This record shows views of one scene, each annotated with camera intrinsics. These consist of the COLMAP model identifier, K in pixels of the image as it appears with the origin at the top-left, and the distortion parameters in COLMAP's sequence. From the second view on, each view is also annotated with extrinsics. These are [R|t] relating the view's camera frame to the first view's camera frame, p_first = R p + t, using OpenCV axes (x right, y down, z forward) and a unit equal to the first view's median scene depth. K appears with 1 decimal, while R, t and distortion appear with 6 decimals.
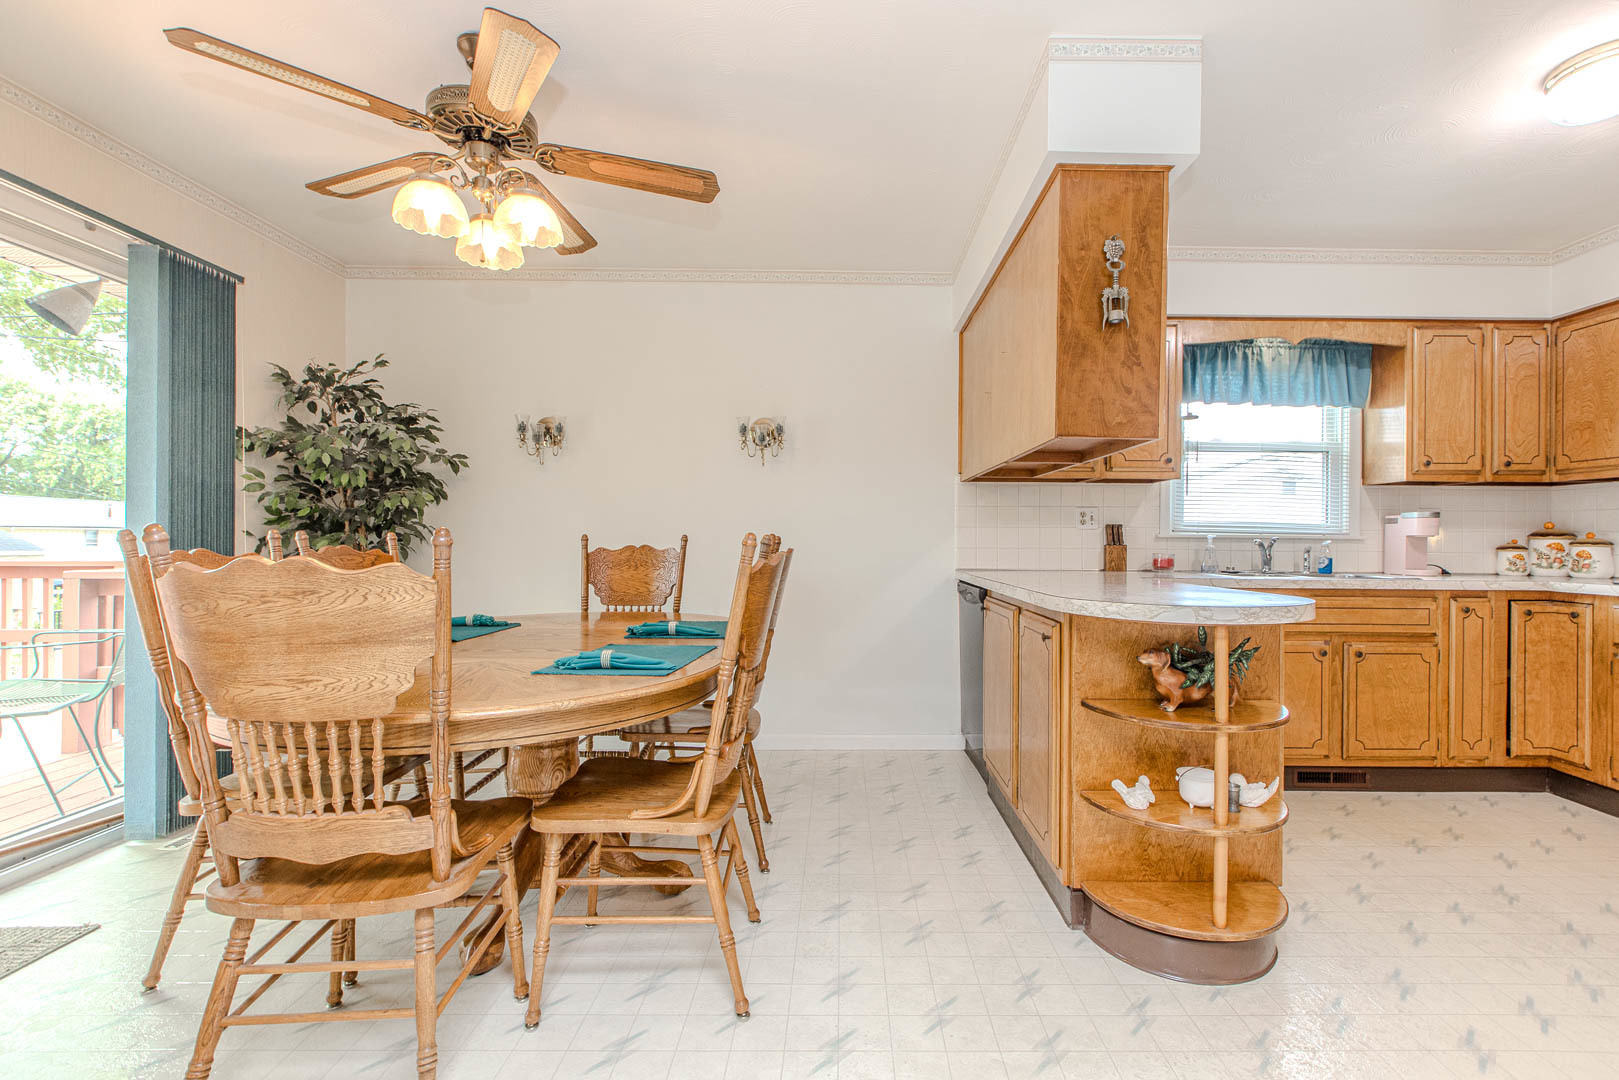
lens RADIAL K [[719.6, 0, 854.0], [0, 719.6, 542.3], [0, 0, 1]] dist [0.000034, 0.000381]
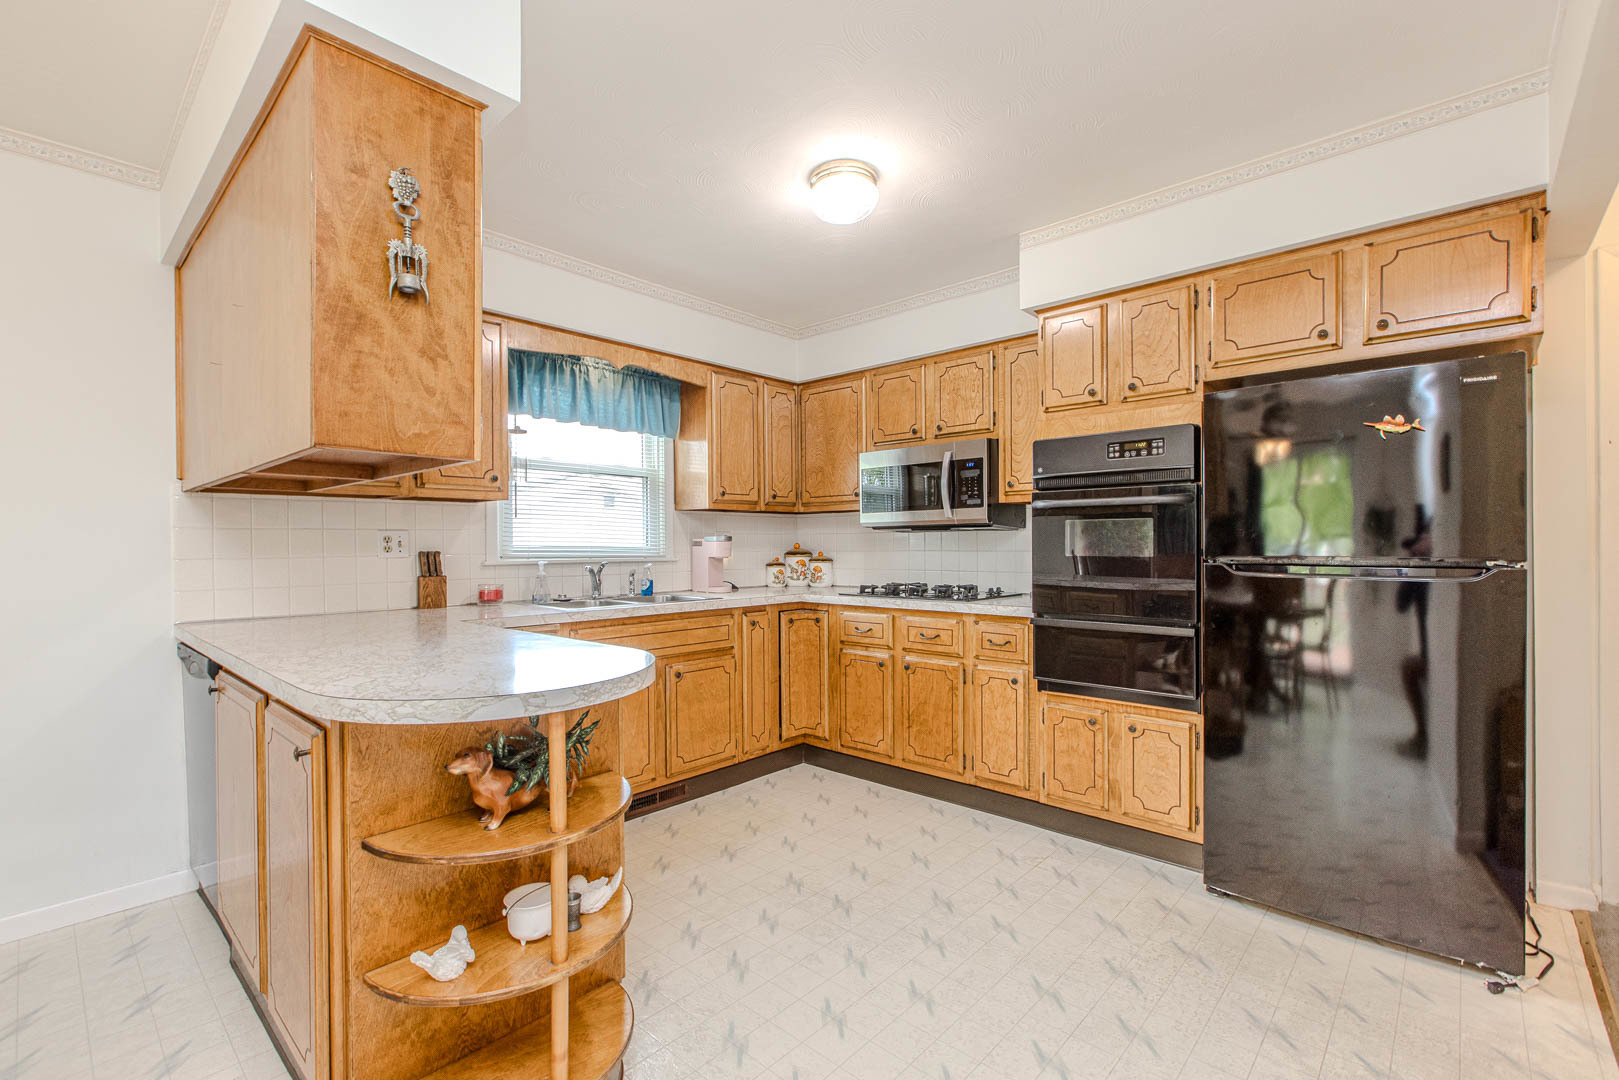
lens RADIAL K [[719.6, 0, 805.4], [0, 719.6, 544.5], [0, 0, 1]] dist [0.000034, 0.000381]
pose [[0.688165, -0.011071, 0.725470, 0.070739], [0.015238, 0.999884, 0.000805, -0.031578], [-0.725395, 0.010500, 0.688253, 0.142197]]
